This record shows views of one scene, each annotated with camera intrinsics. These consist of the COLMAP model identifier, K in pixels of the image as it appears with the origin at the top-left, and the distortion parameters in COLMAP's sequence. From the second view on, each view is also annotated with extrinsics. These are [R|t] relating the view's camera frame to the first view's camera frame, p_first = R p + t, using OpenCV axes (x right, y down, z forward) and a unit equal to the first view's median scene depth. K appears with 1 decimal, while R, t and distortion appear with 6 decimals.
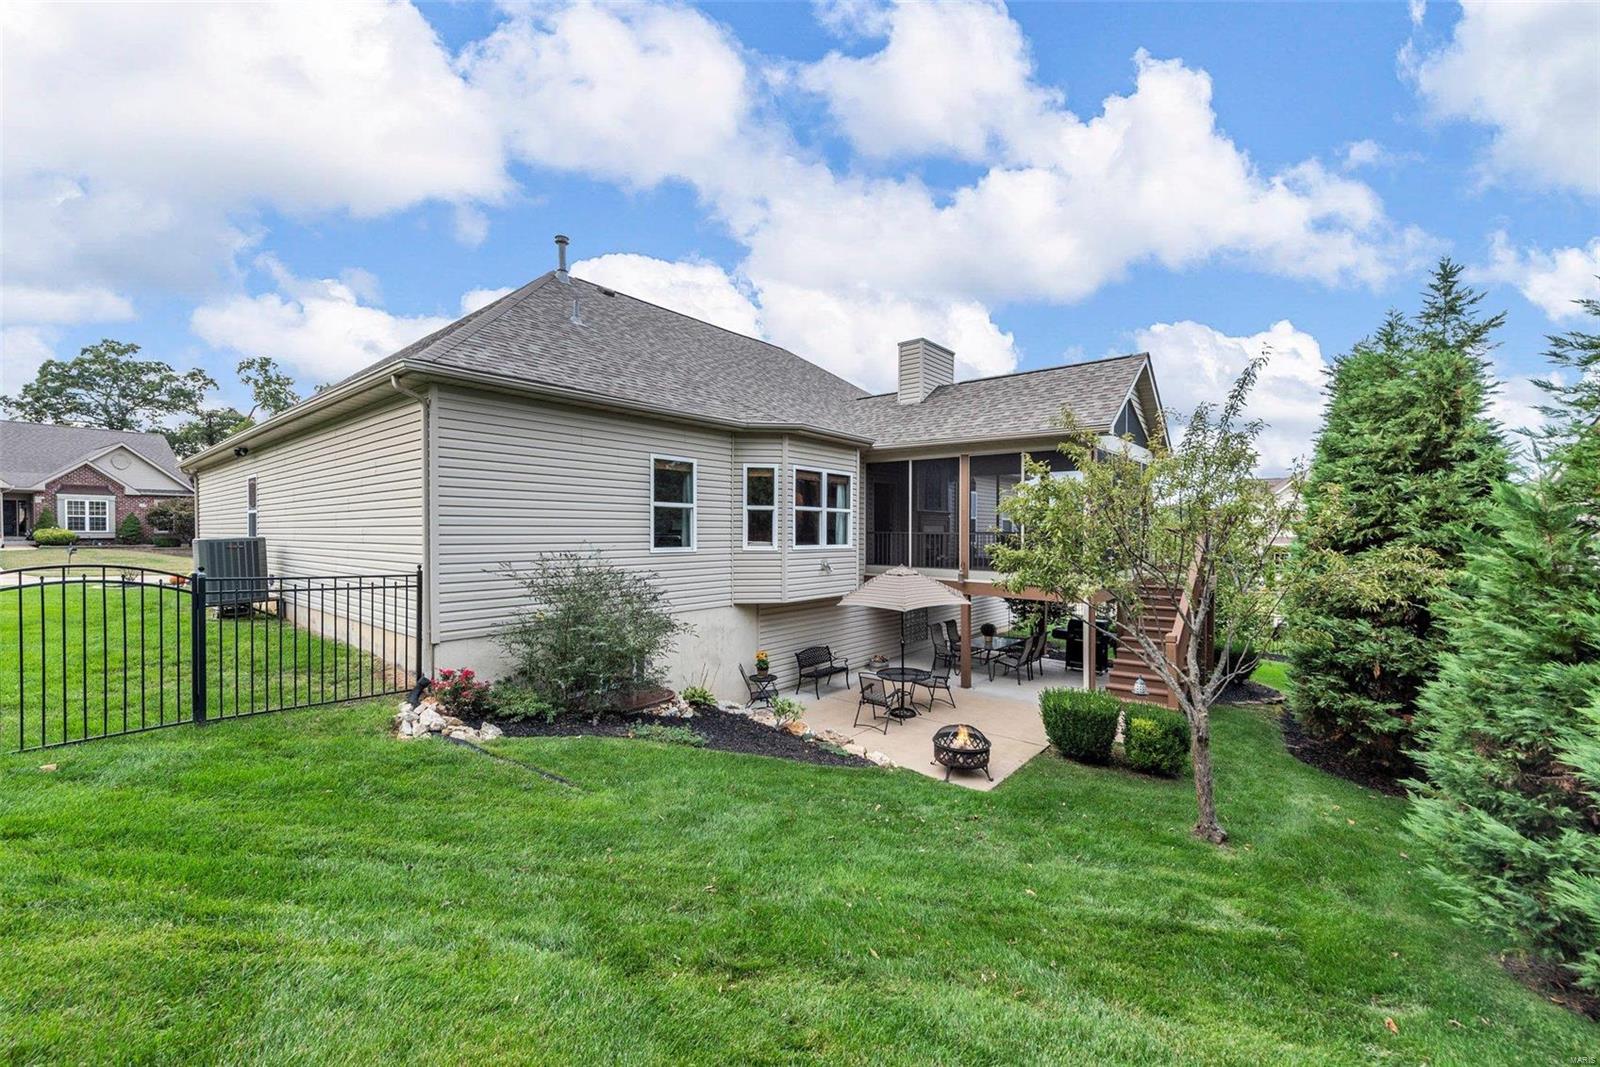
lens RADIAL K [[637.6, 0, 801.6], [0, 637.6, 534.8], [0, 0, 1]] dist [0.015371, -0.000434]
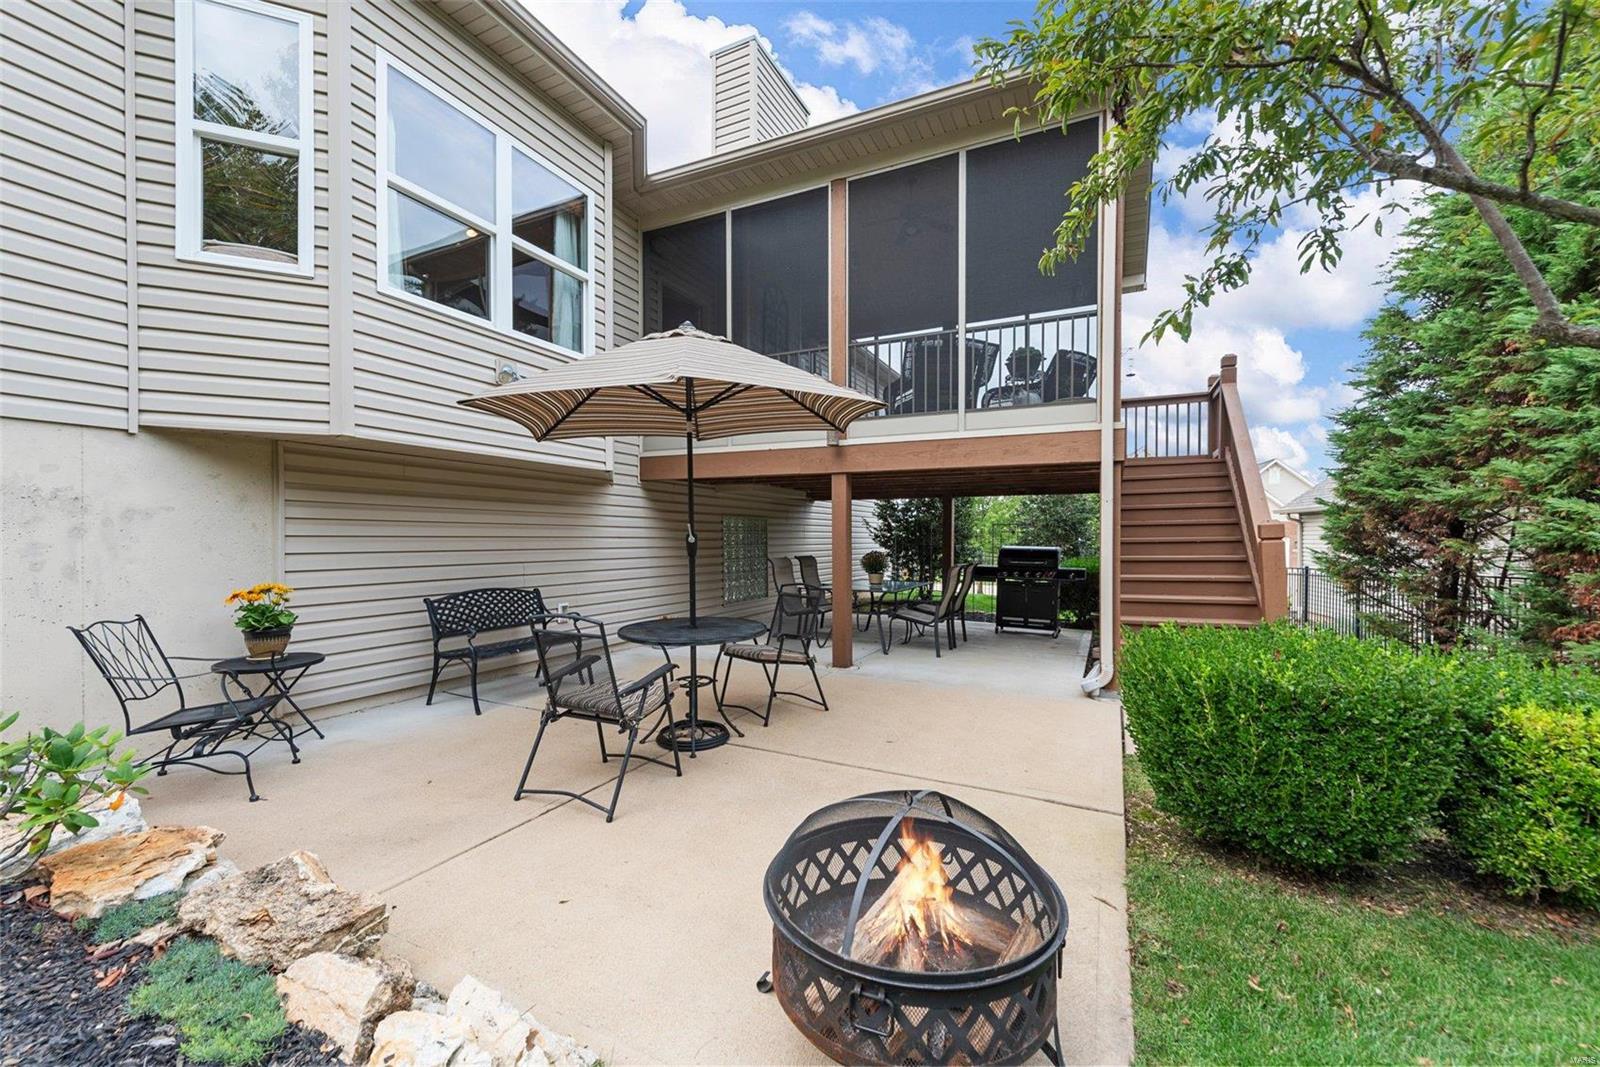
lens RADIAL K [[637.6, 0, 804.4], [0, 637.6, 538.9], [0, 0, 1]] dist [0.015371, -0.000434]
pose [[0.970580, -0.004769, 0.240732, 0.130488], [0.005856, 0.999976, -0.003801, 0.165921], [-0.240708, 0.005099, 0.970584, 0.620211]]
